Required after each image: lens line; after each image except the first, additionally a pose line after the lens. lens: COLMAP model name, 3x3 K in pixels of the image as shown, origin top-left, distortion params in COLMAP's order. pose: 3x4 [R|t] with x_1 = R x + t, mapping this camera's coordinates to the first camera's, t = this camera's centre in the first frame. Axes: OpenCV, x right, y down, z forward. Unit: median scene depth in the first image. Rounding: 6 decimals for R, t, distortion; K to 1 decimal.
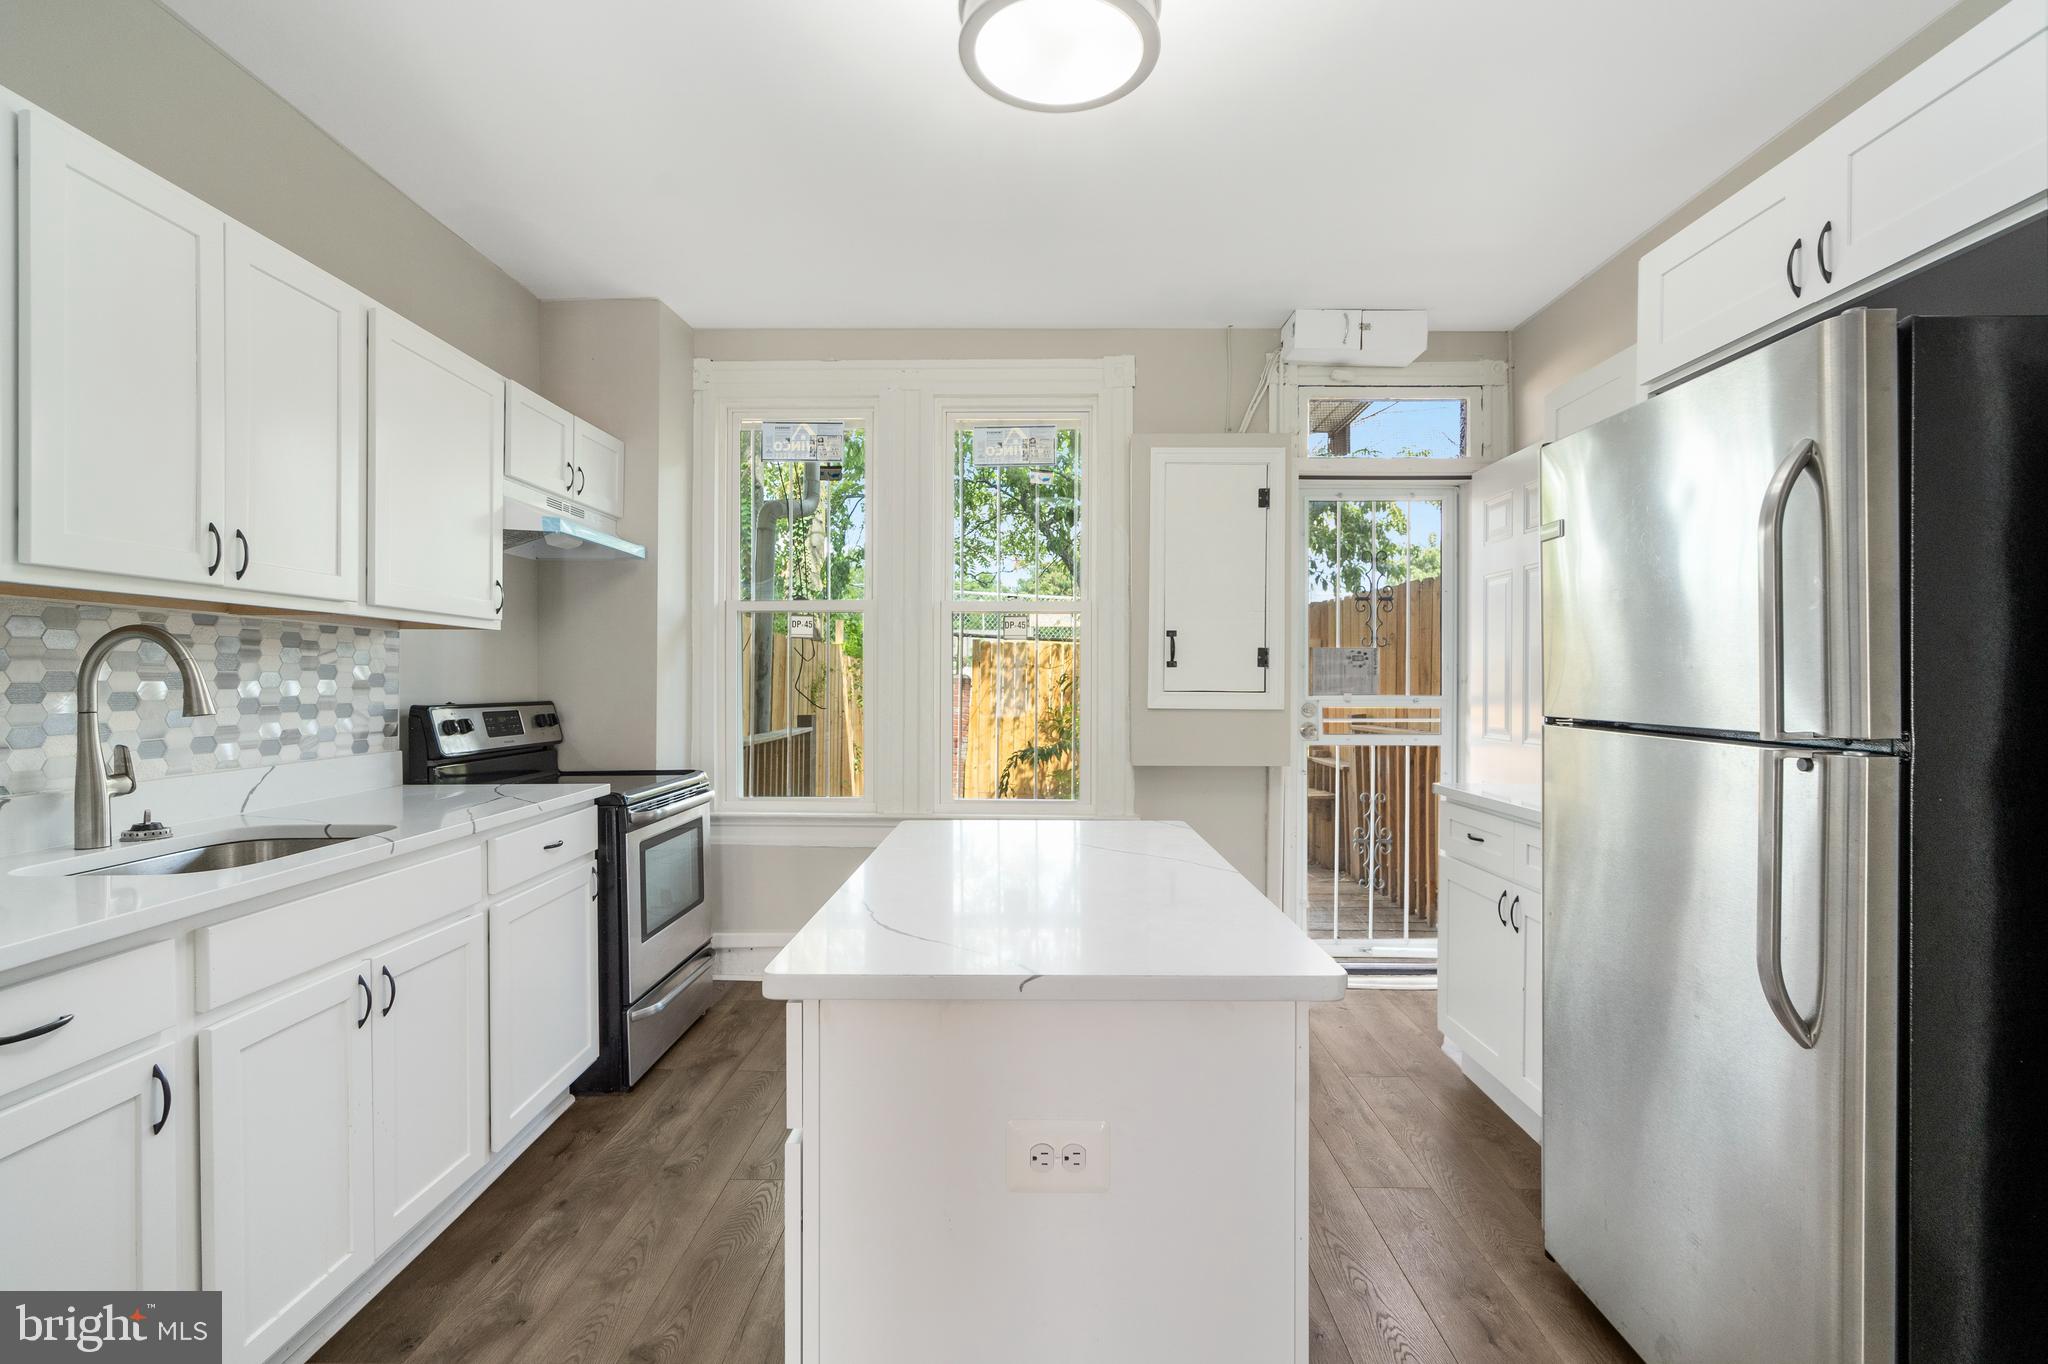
lens RADIAL K [[952.3, 0, 1021.1], [0, 952.3, 676.1], [0, 0, 1]] dist [-0.004277, 0.003503]
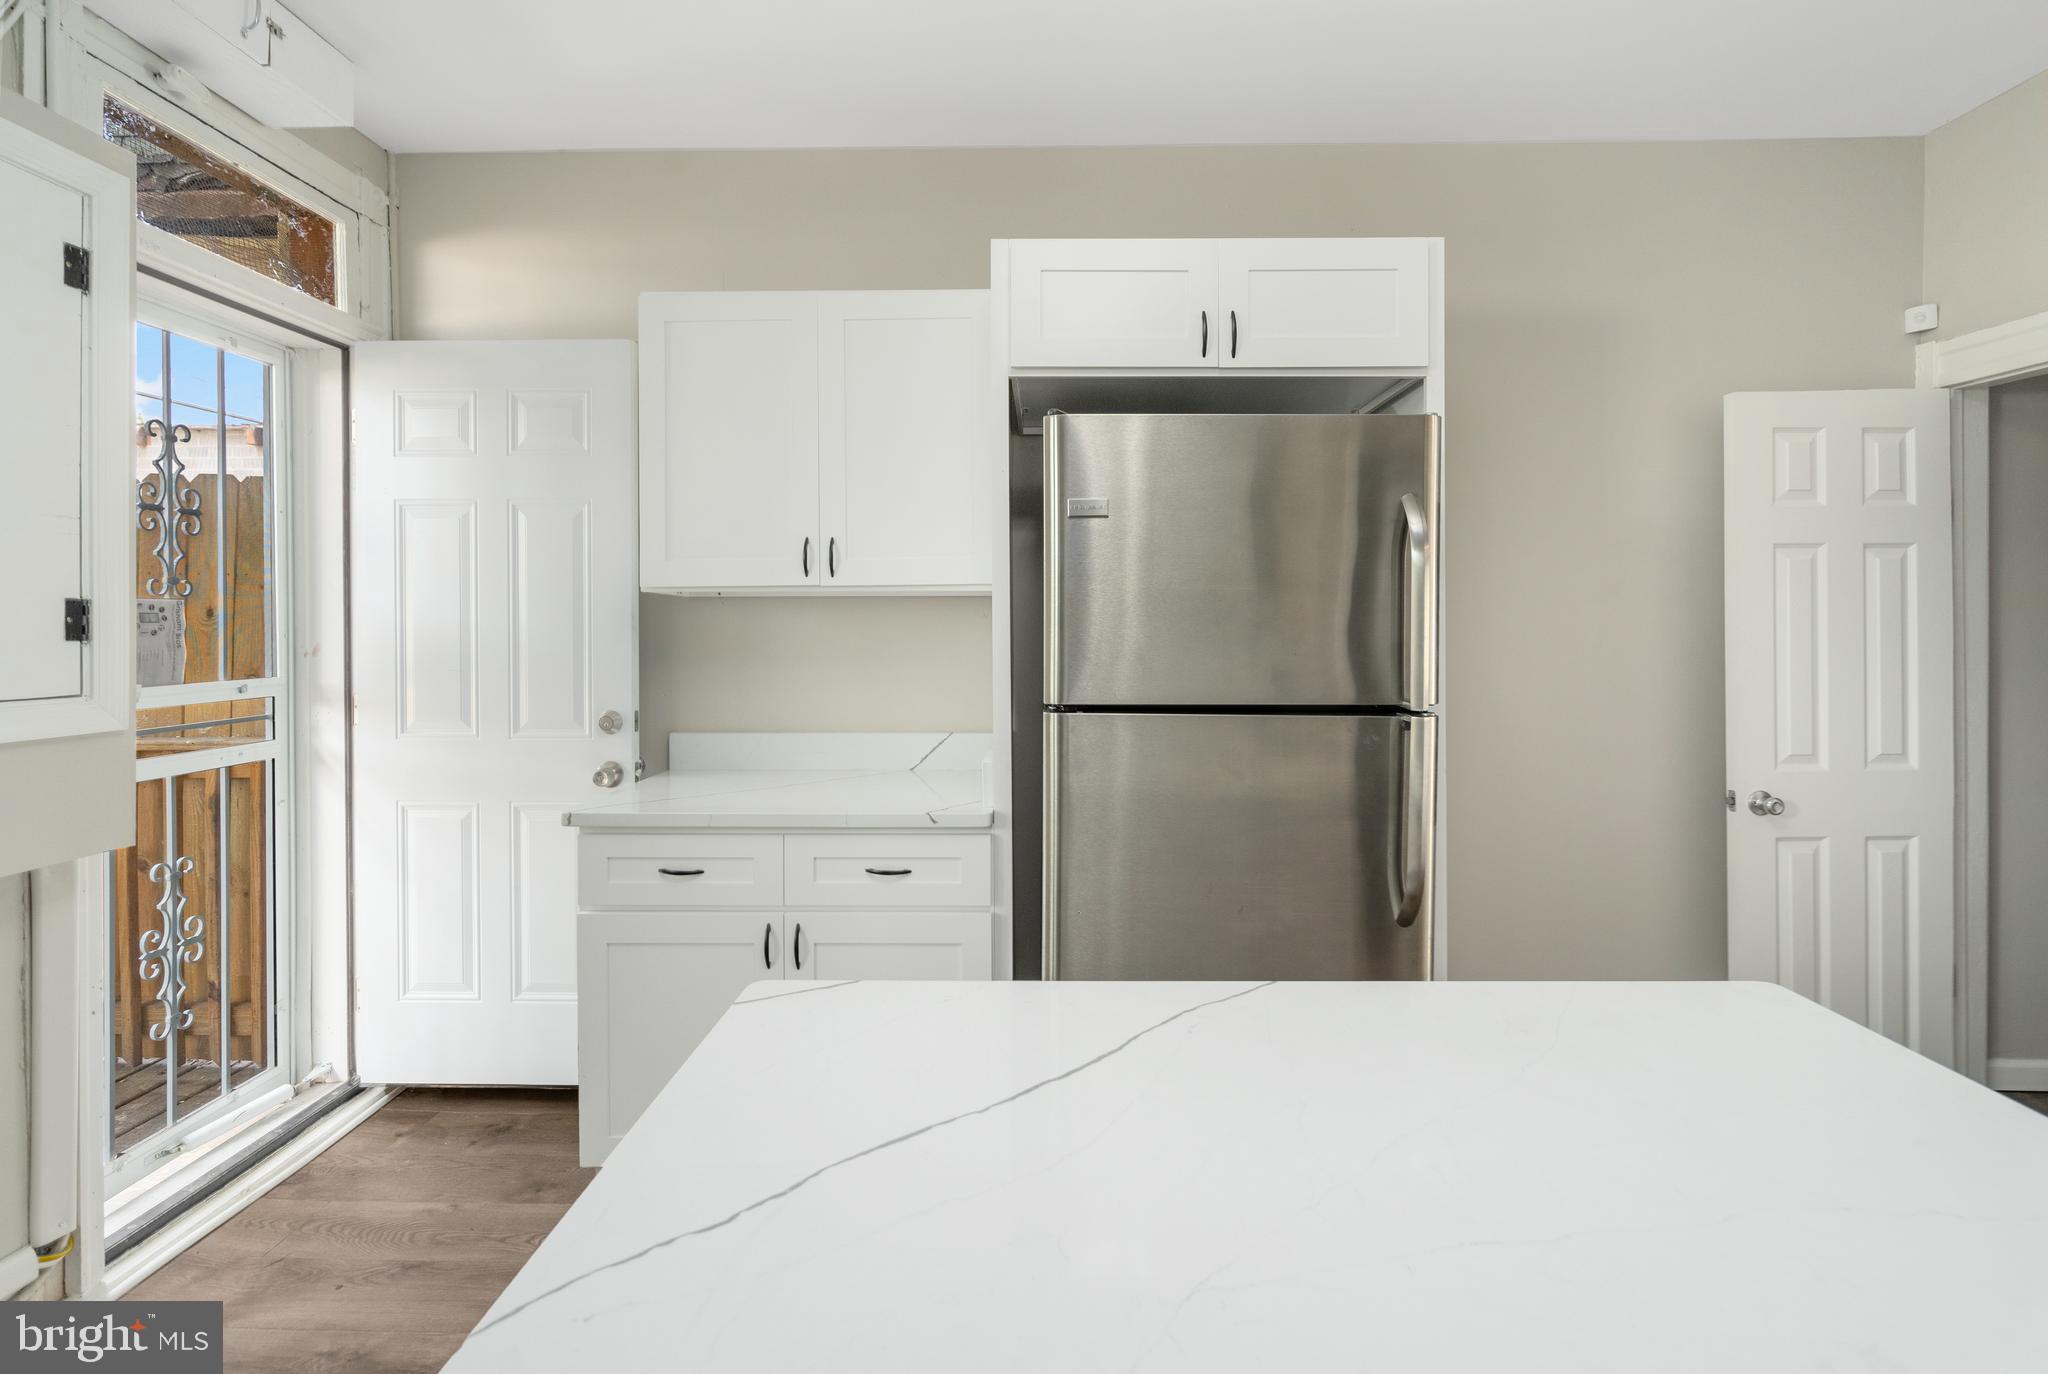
lens RADIAL K [[952.3, 0, 1046.5], [0, 952.3, 629.0], [0, 0, 1]] dist [-0.004277, 0.003503]
pose [[-0.002491, -0.007947, 0.999965, -0.261337], [-0.002934, 0.999964, 0.007940, -0.026306], [-0.999993, -0.002914, -0.002515, 0.700681]]
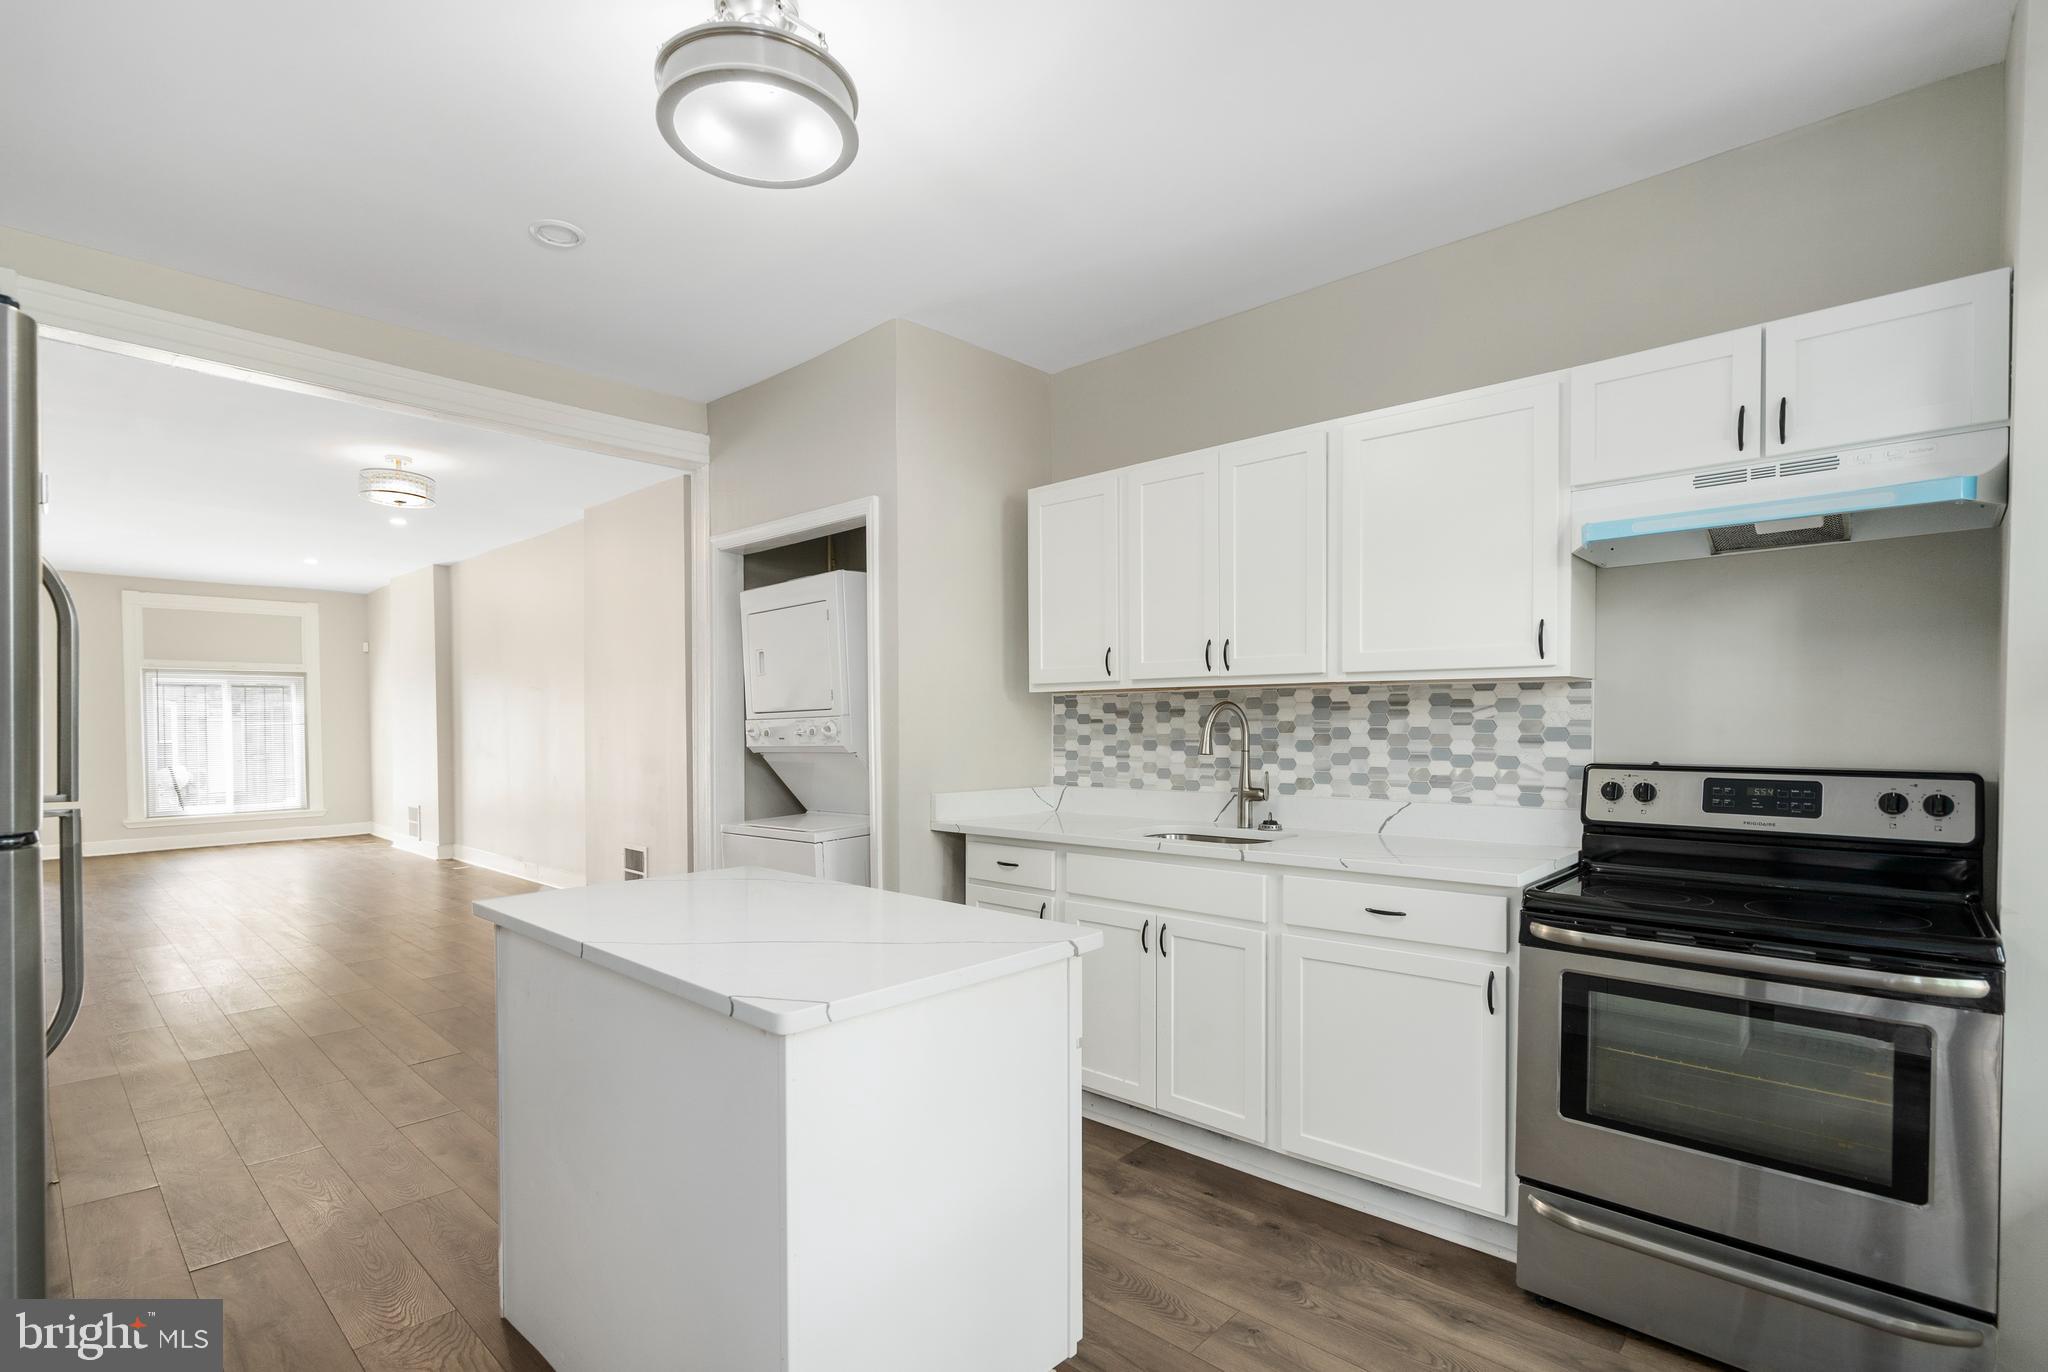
lens RADIAL K [[952.3, 0, 1032.8], [0, 952.3, 734.6], [0, 0, 1]] dist [-0.004277, 0.003503]
pose [[-0.663572, 0.013436, -0.747992, 0.384953], [0.007250, 0.999907, 0.011529, -0.009862], [0.748077, 0.002227, -0.663608, 1.186444]]
